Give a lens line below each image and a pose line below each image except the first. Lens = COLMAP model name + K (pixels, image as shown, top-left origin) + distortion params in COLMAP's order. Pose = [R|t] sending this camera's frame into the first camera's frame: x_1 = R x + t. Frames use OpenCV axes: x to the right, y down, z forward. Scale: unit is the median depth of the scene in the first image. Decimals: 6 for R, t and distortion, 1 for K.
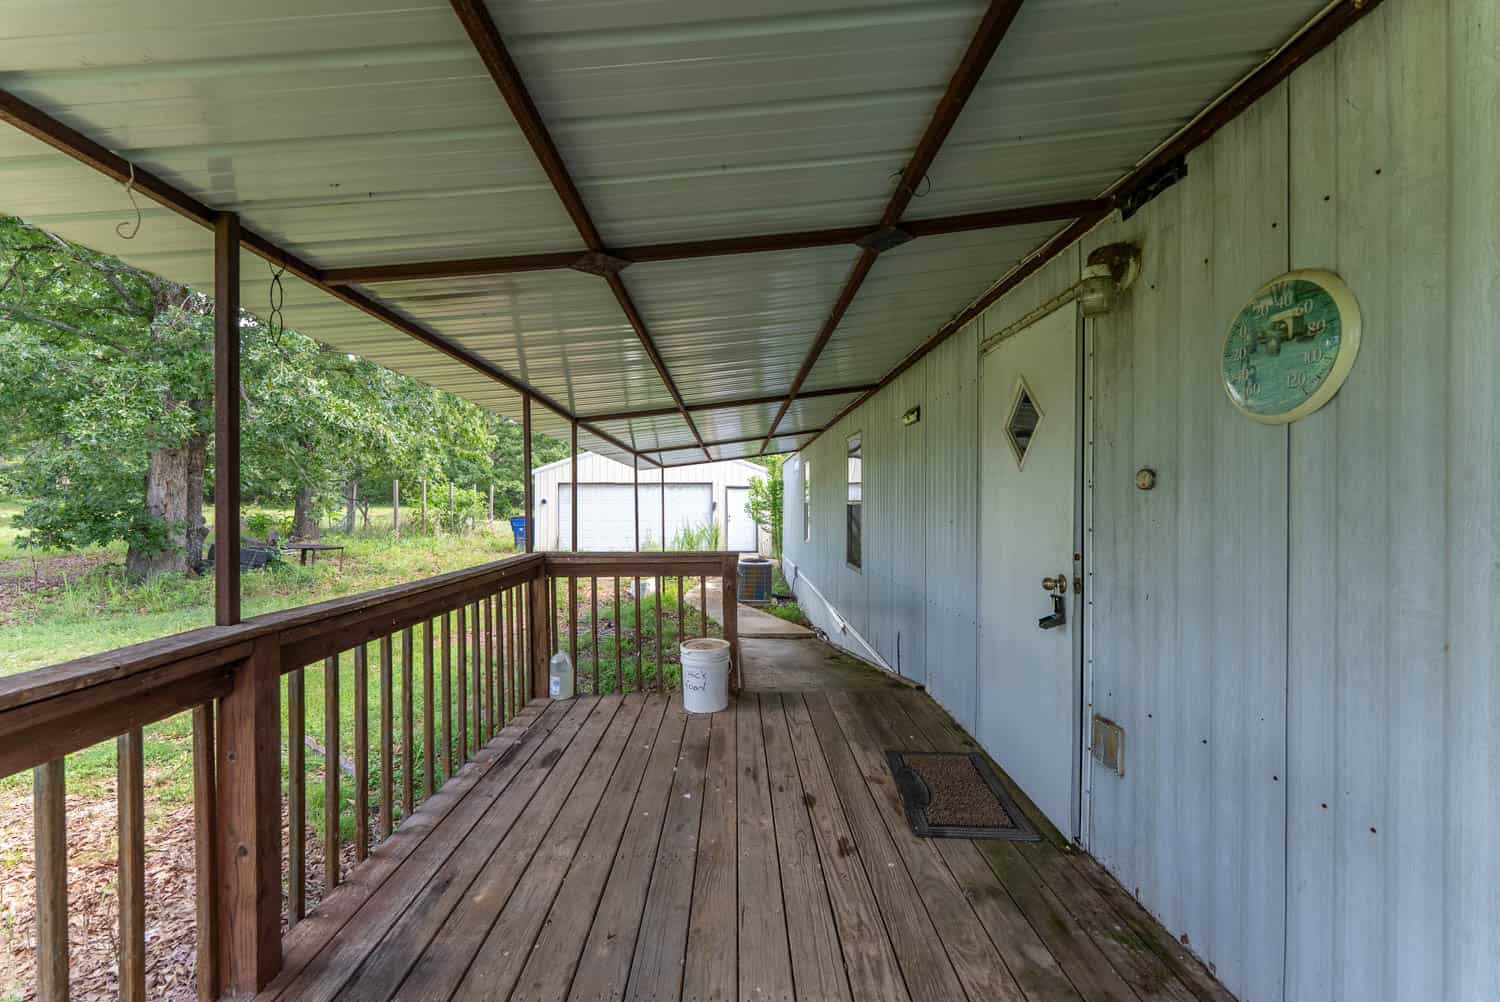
lens RADIAL K [[611.8, 0, 744.7], [0, 611.8, 500.6], [0, 0, 1]] dist [0.003062, 0.000132]
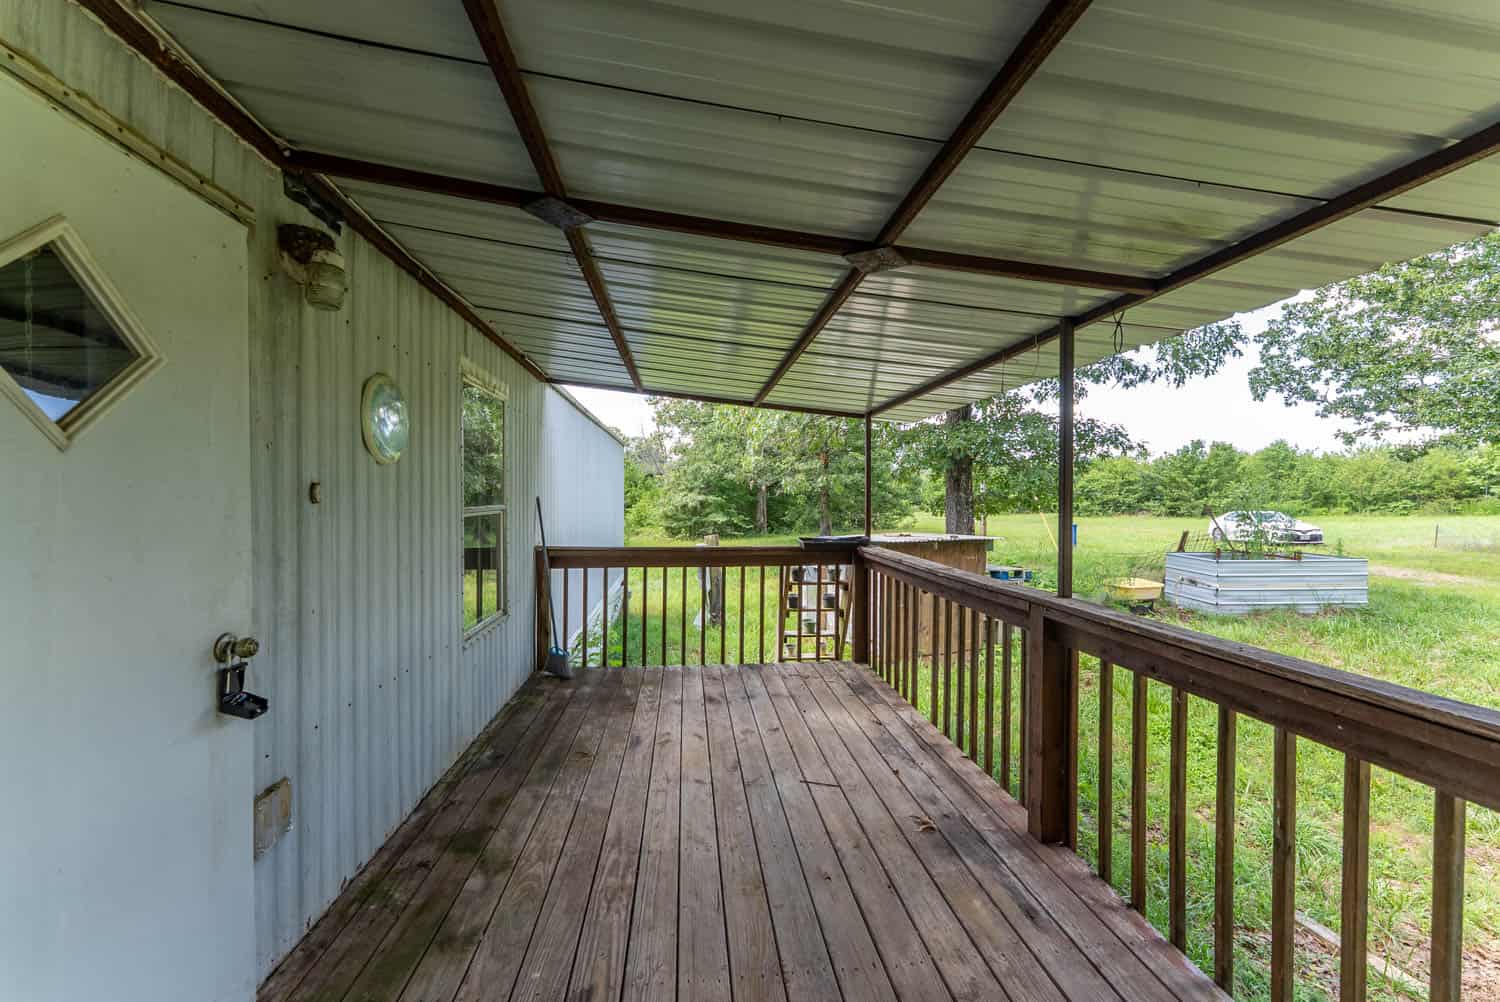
lens RADIAL K [[611.8, 0, 735.0], [0, 611.8, 503.2], [0, 0, 1]] dist [0.003062, 0.000132]
pose [[-0.997358, -0.002634, -0.072601, 0.045357], [-0.003412, 0.999938, 0.010584, -0.029035], [0.072569, 0.010804, -0.997305, 1.931636]]
